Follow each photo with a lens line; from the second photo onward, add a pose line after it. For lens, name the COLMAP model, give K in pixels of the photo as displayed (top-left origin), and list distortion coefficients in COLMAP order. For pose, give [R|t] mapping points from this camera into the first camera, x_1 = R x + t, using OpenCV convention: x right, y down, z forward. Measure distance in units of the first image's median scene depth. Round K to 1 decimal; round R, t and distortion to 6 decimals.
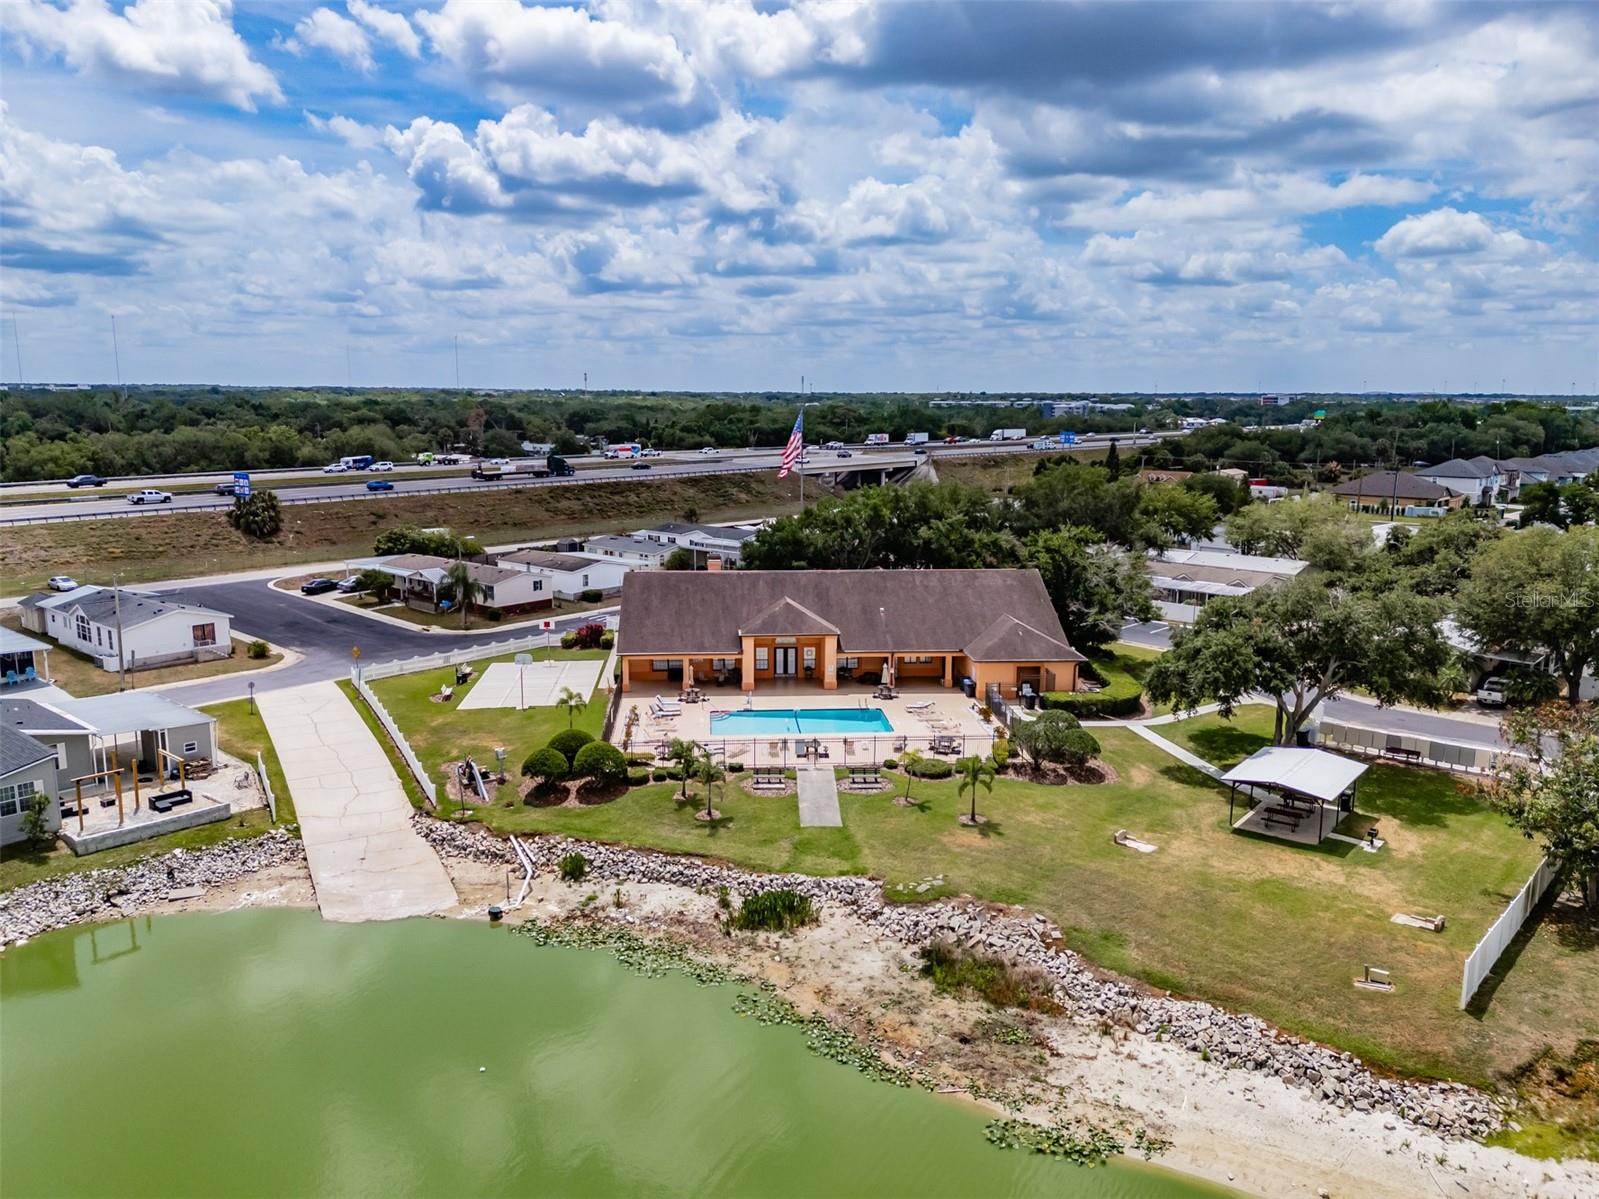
lens RADIAL K [[1163.9, 0, 800.2], [0, 1163.9, 606.1], [0, 0, 1]] dist [0.081900, -0.083880]
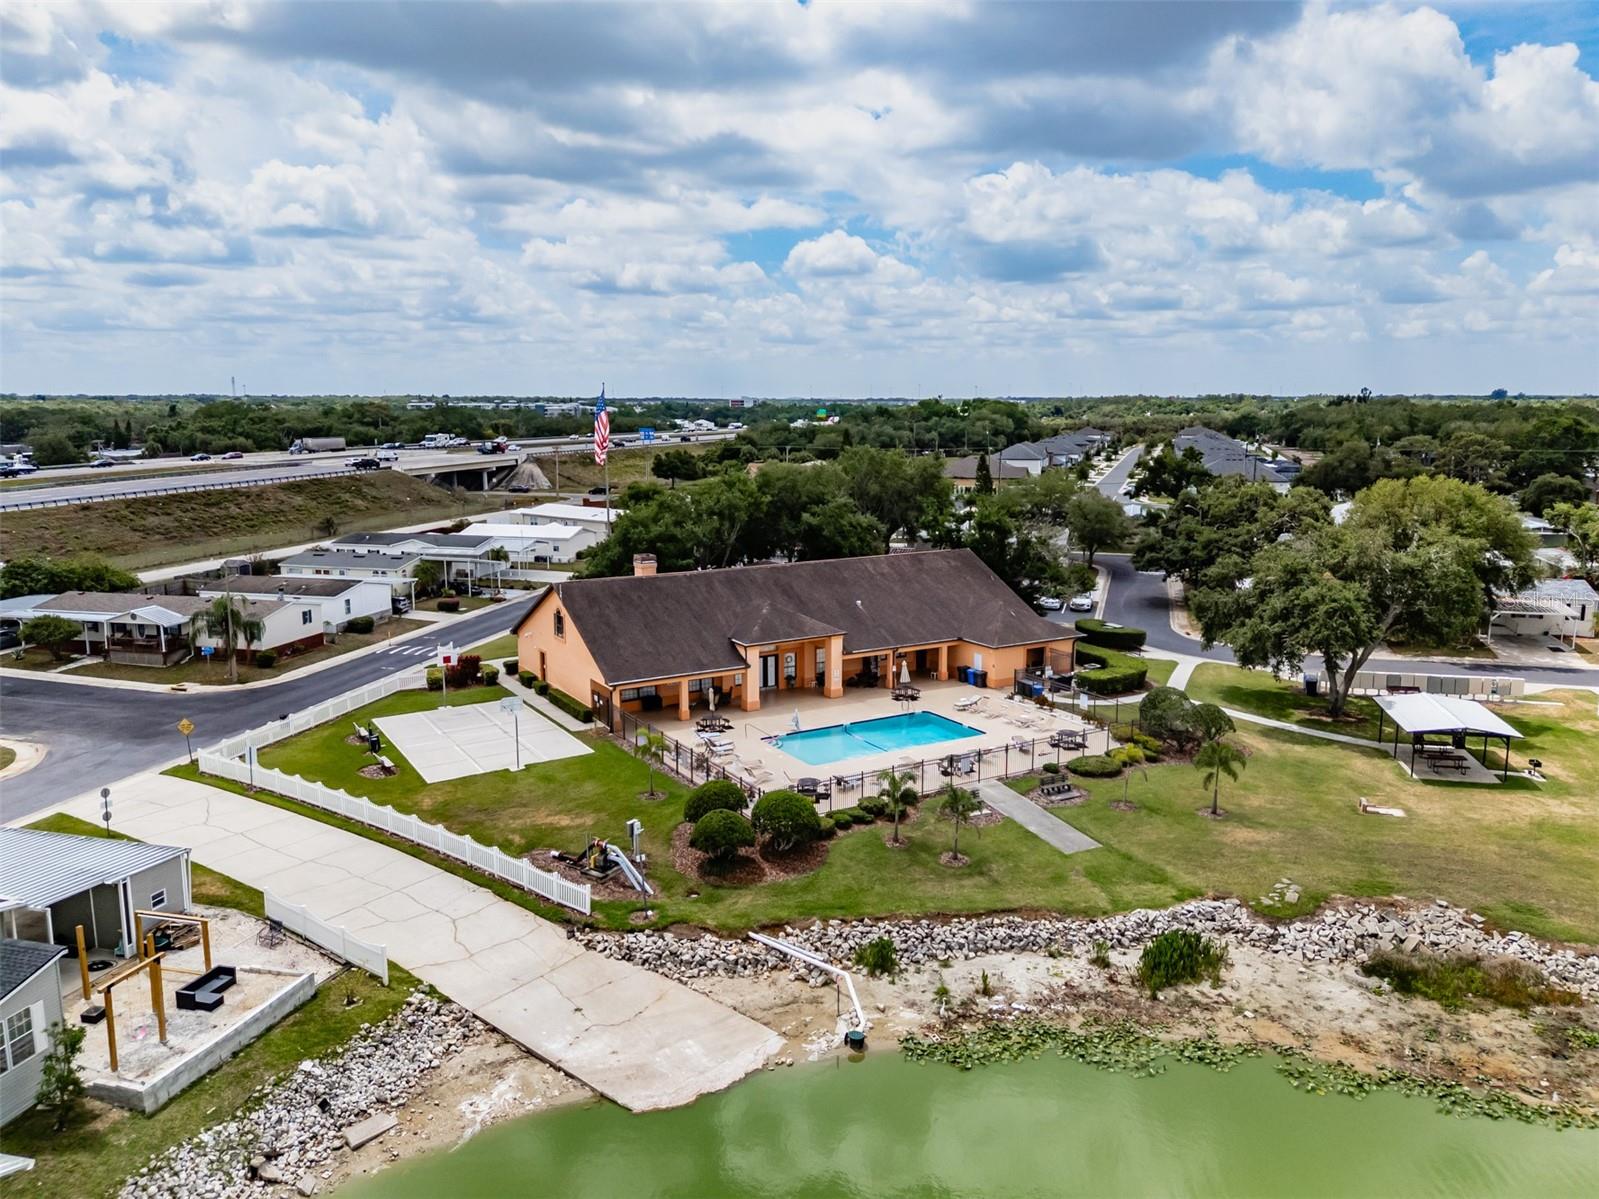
lens RADIAL K [[1153.3, 0, 800.1], [0, 1153.3, 646.5], [0, 0, 1]] dist [0.065581, -0.062195]
pose [[0.900223, -0.098826, 0.424065, -0.398715], [0.085447, 0.995062, 0.050504, -0.014108], [-0.426962, -0.009230, 0.904222, 0.256986]]
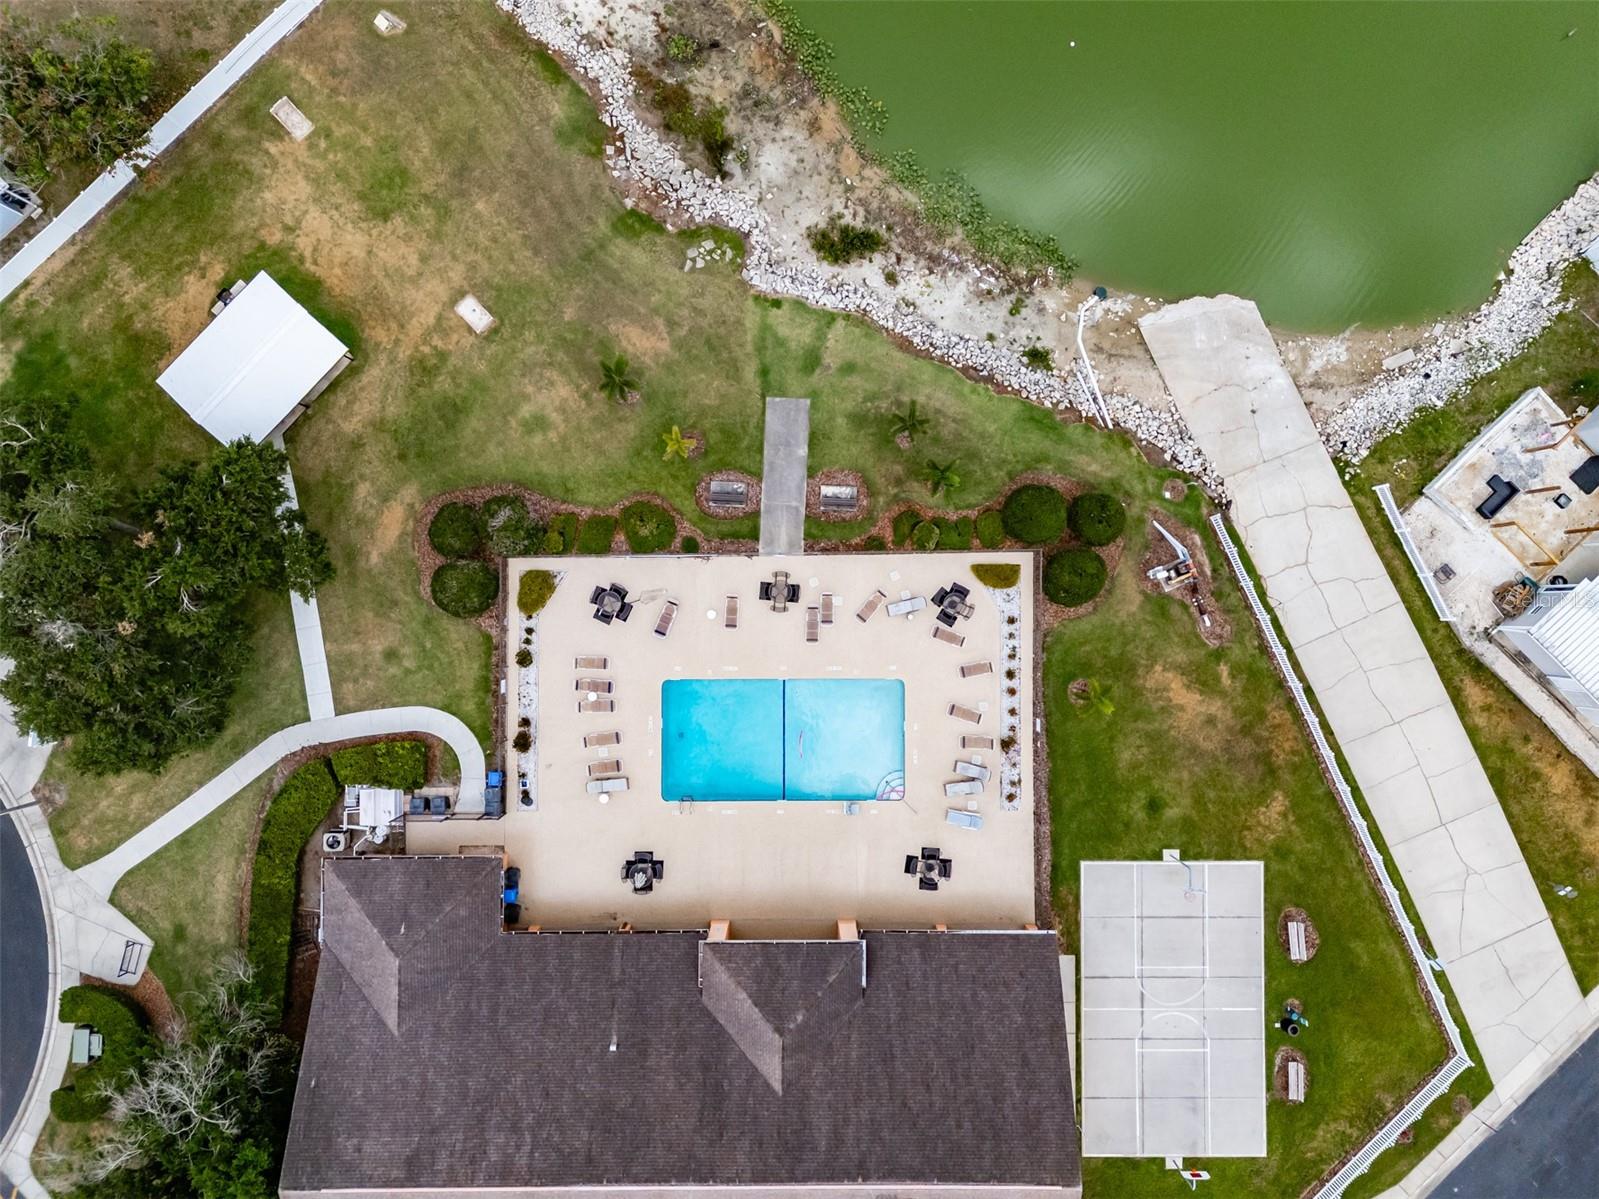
lens RADIAL K [[1163.9, 0, 800.2], [0, 1163.9, 606.1], [0, 0, 1]] dist [0.081900, -0.083880]
pose [[-0.996326, -0.085268, -0.008011, 0.000982], [0.007917, -0.184841, 0.982737, -0.602272], [-0.085277, 0.979062, 0.184837, 0.772952]]
